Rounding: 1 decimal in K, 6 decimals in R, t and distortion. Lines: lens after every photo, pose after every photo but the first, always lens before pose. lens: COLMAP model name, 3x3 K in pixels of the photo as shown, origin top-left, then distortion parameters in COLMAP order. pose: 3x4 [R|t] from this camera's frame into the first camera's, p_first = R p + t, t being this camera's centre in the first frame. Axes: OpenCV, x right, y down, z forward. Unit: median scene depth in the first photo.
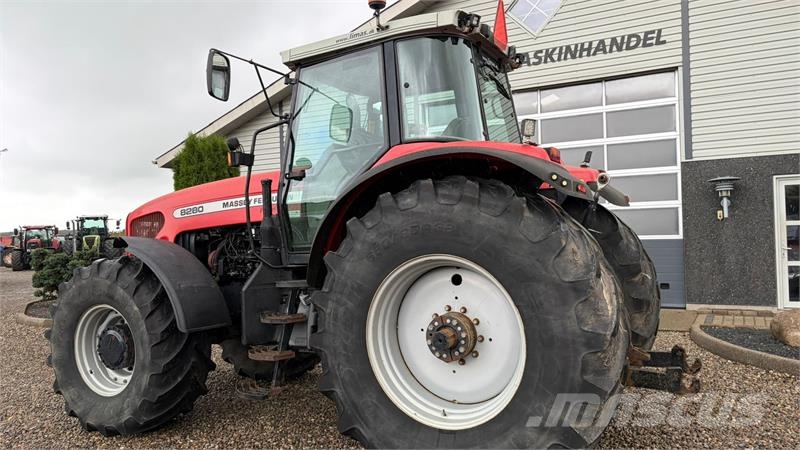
lens RADIAL K [[597.3, 0, 400.1], [0, 597.3, 229.5], [0, 0, 1]] dist [0.051566, -0.052636]
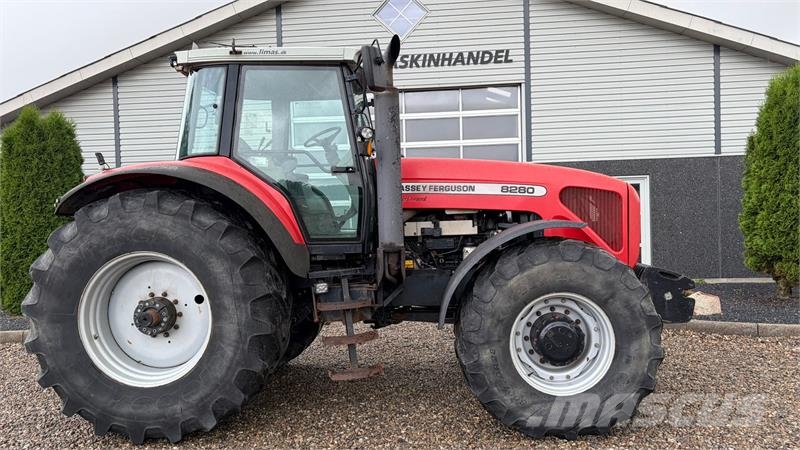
lens RADIAL K [[597.3, 0, 408.5], [0, 597.3, 234.4], [0, 0, 1]] dist [0.051566, -0.052636]
pose [[0.918520, -0.009875, 0.395252, -0.215436], [-0.000224, 0.999675, 0.025496, -0.001030], [-0.395376, -0.023507, 0.918219, -0.008170]]
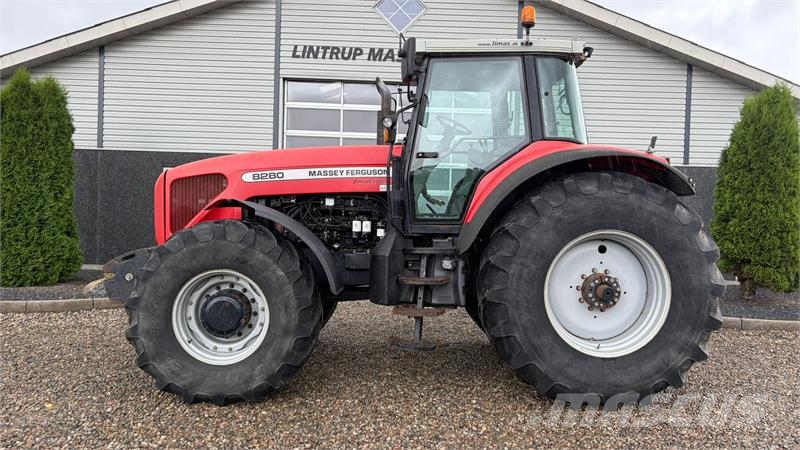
lens RADIAL K [[597.3, 0, 408.7], [0, 597.3, 222.8], [0, 0, 1]] dist [0.051566, -0.052636]
pose [[0.867609, 0.040395, 0.495604, -0.329152], [-0.053775, 0.998472, 0.012757, 0.010727], [-0.494331, -0.037720, 0.868455, 0.014647]]
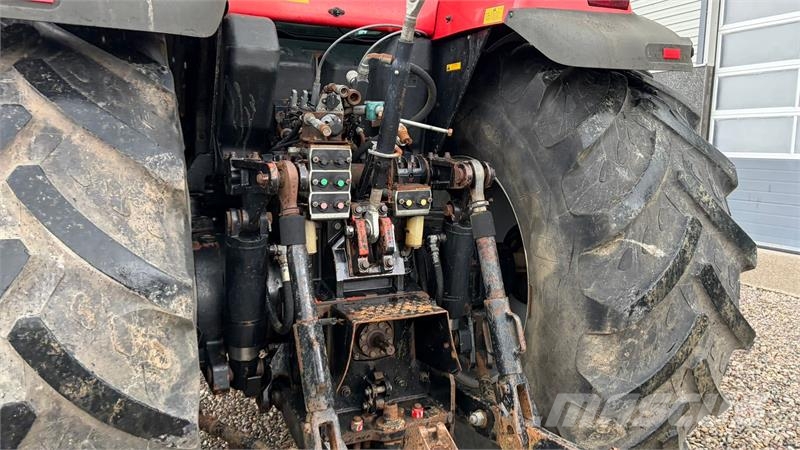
lens RADIAL K [[597.3, 0, 397.2], [0, 597.3, 228.6], [0, 0, 1]] dist [0.051566, -0.052636]
pose [[0.798307, 0.116978, -0.590781, 0.227163], [-0.027064, 0.986932, 0.158848, 0.003212], [0.601642, -0.110820, 0.791041, 0.266152]]
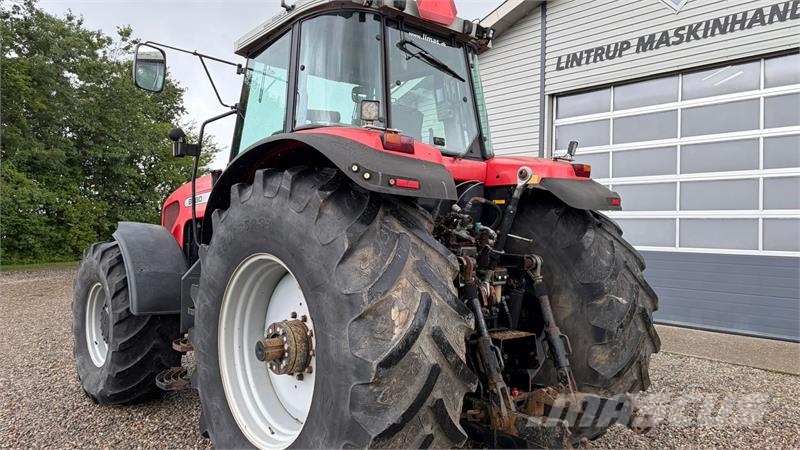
lens RADIAL K [[597.3, 0, 398.0], [0, 597.3, 220.3], [0, 0, 1]] dist [0.051566, -0.052636]
pose [[0.935970, 0.041172, -0.349663, 0.183251], [-0.045545, 0.998953, -0.004292, -0.004107], [0.349120, 0.019942, 0.936866, 0.073704]]
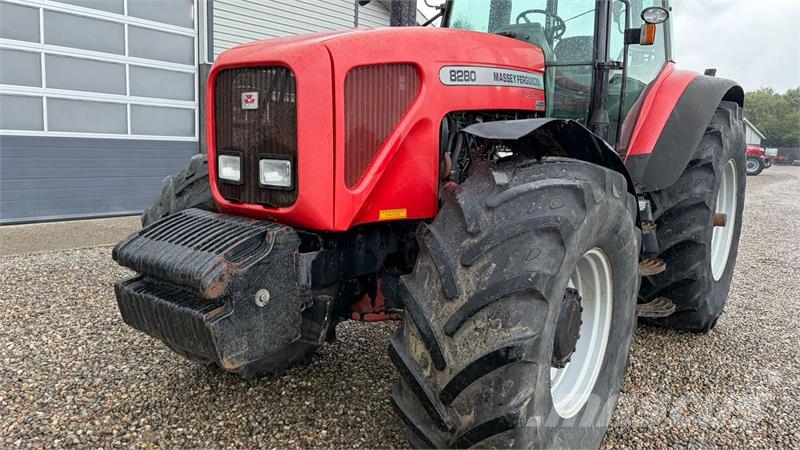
lens RADIAL K [[597.3, 0, 404.6], [0, 597.3, 221.2], [0, 0, 1]] dist [0.051566, -0.052636]
pose [[0.159090, -0.097116, 0.982476, -0.479088], [-0.049694, 0.993101, 0.106213, 0.024442], [-0.986013, -0.065721, 0.153166, 0.500576]]
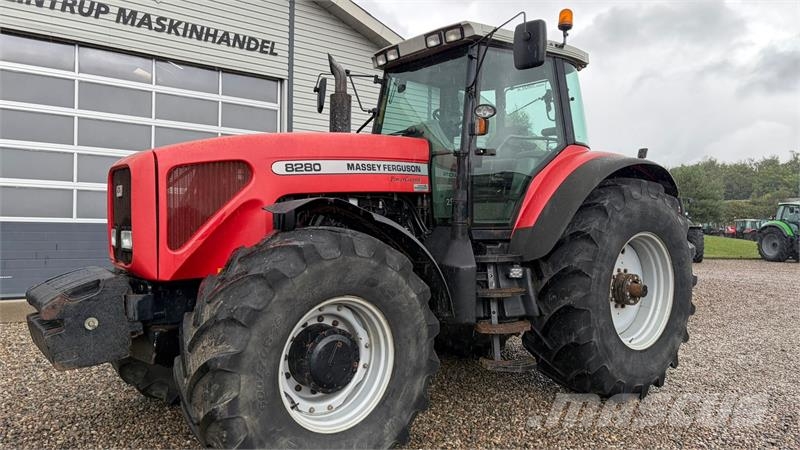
lens RADIAL K [[597.3, 0, 399.0], [0, 597.3, 232.3], [0, 0, 1]] dist [0.051566, -0.052636]
pose [[0.407630, 0.021975, 0.912883, -0.502043], [-0.039751, 0.999190, -0.006303, 0.024889], [-0.912281, -0.033719, 0.408174, 0.310004]]
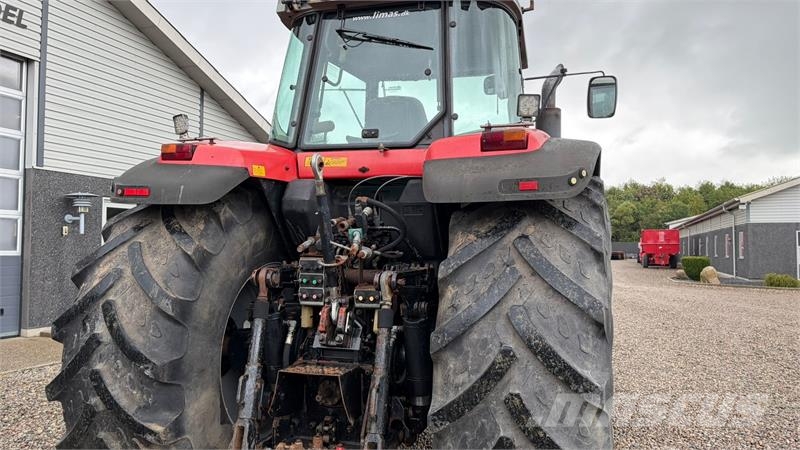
lens RADIAL K [[597.3, 0, 402.0], [0, 597.3, 225.8], [0, 0, 1]] dist [0.051566, -0.052636]
pose [[-0.149003, 0.059384, 0.987052, -0.480399], [-0.012971, 0.997992, -0.062000, 0.020131], [-0.988752, -0.022041, -0.147934, 0.588549]]
